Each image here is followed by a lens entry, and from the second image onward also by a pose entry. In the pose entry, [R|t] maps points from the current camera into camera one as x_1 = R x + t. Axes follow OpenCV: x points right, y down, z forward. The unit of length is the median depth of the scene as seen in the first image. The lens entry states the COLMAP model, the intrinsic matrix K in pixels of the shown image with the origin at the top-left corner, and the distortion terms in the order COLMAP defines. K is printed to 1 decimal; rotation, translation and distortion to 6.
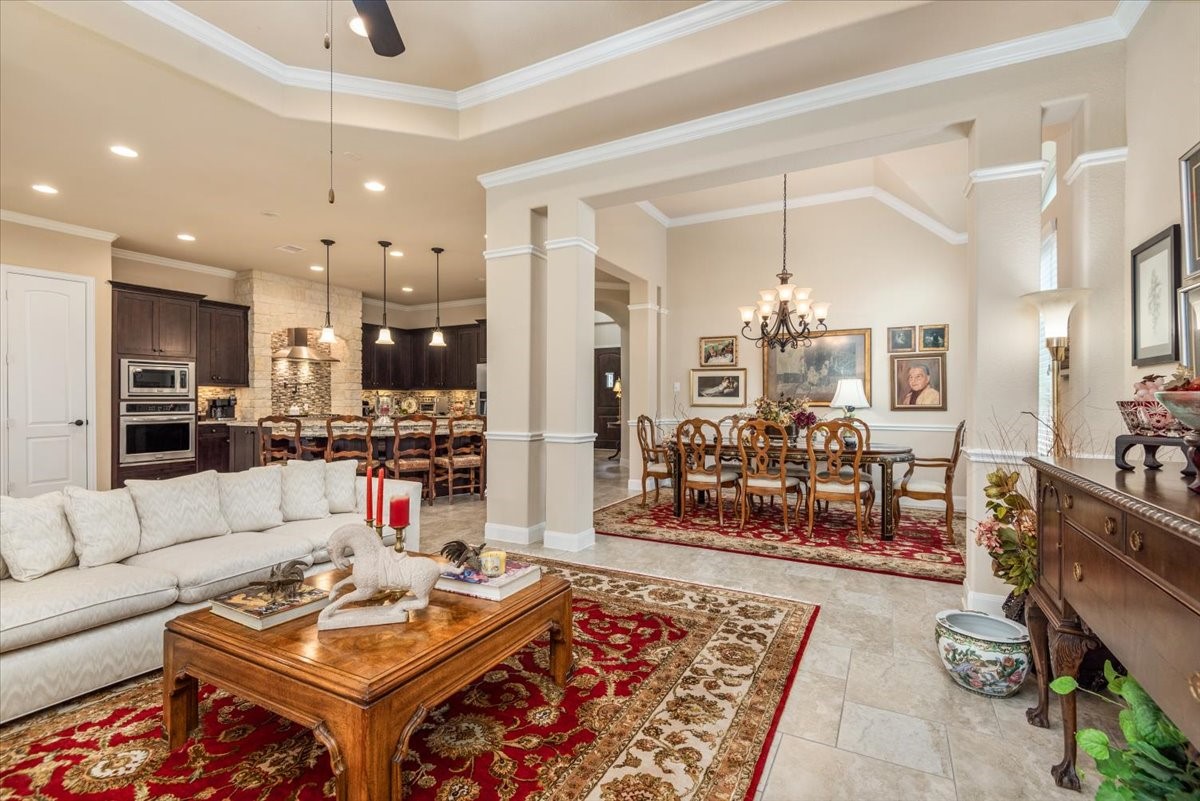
lens RADIAL K [[550.6, 0, 600.0], [0, 550.6, 400.5], [0, 0, 1]] dist [-0.001173, -0.000270]
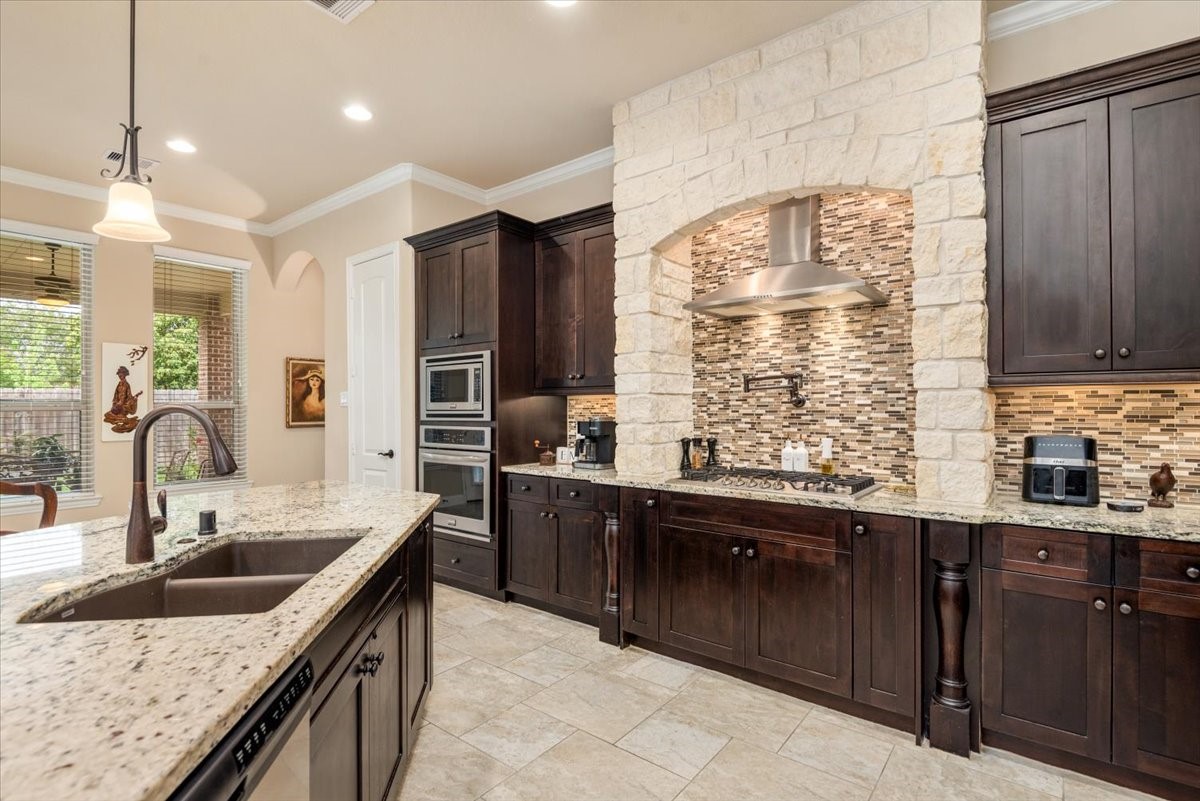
lens RADIAL K [[567.2, 0, 600.0], [0, 567.2, 400.5], [0, 0, 1]] dist [-0.000511, -0.000052]
pose [[-0.175155, -0.005417, -0.984526, -0.261939], [0.006006, 0.999960, -0.006570, -0.020488], [0.984523, -0.007064, -0.175115, 1.315117]]
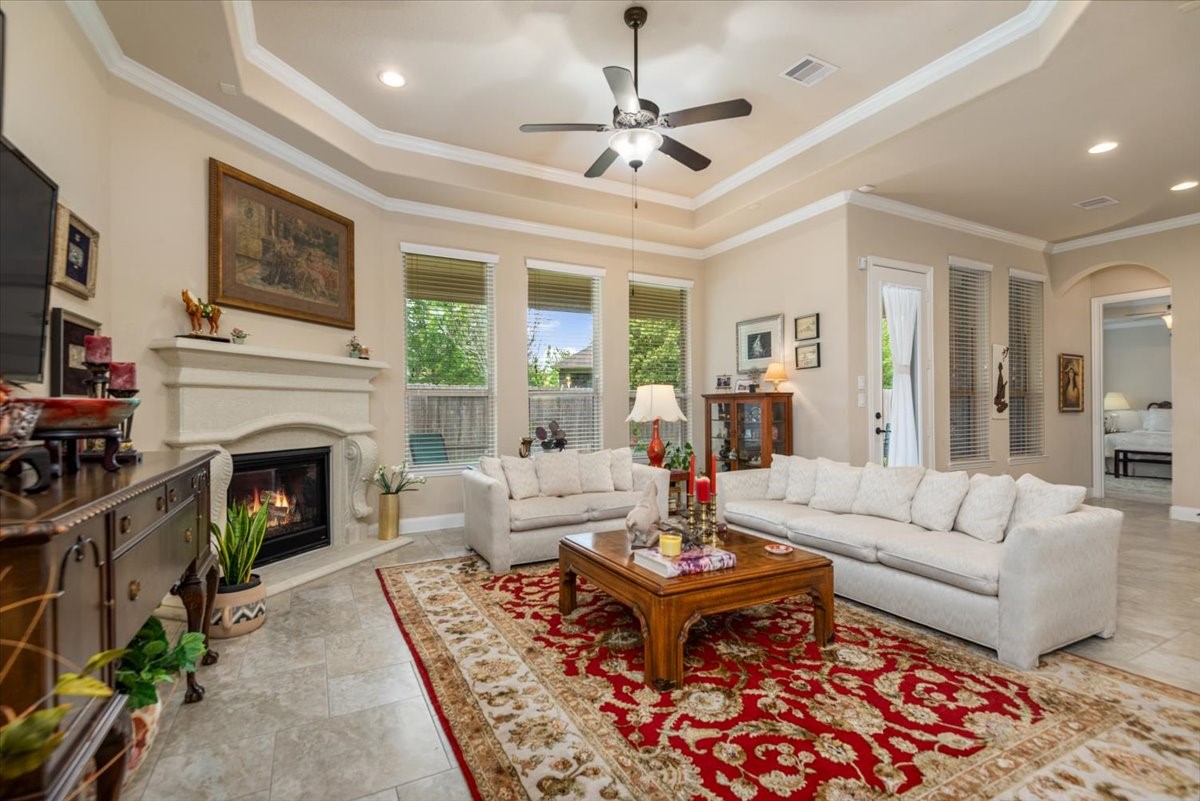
lens RADIAL K [[550.6, 0, 600.0], [0, 550.6, 400.5], [0, 0, 1]] dist [-0.001173, -0.000270]
pose [[-0.566017, -0.006668, -0.824366, 0.292772], [0.000370, 0.999965, -0.008343, 0.000382], [0.824393, -0.005027, -0.565995, 0.531270]]
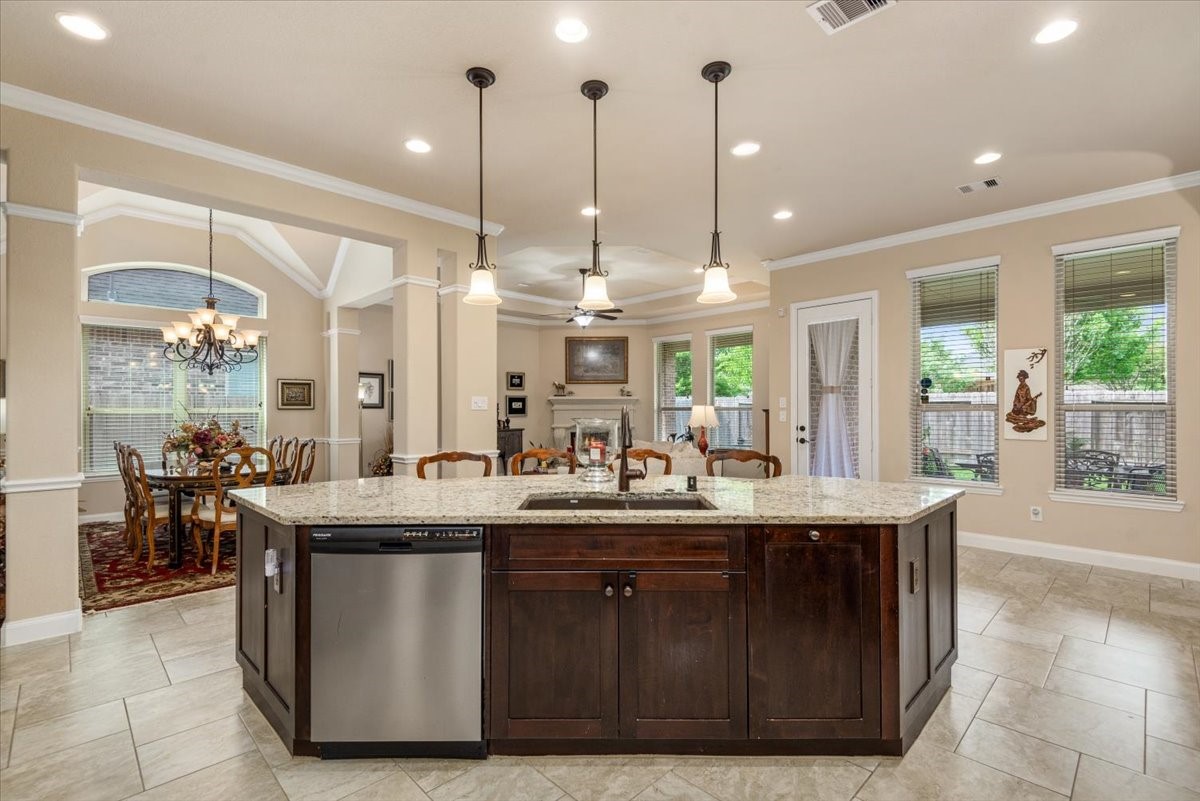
lens RADIAL K [[547.4, 0, 600.0], [0, 547.4, 400.5], [0, 0, 1]] dist [-0.000327, -0.000159]
pose [[-0.954058, 0.006924, 0.299541, -0.549164], [0.001928, 0.999854, -0.016972, -0.019142], [-0.299614, -0.015615, -0.953933, 1.482243]]
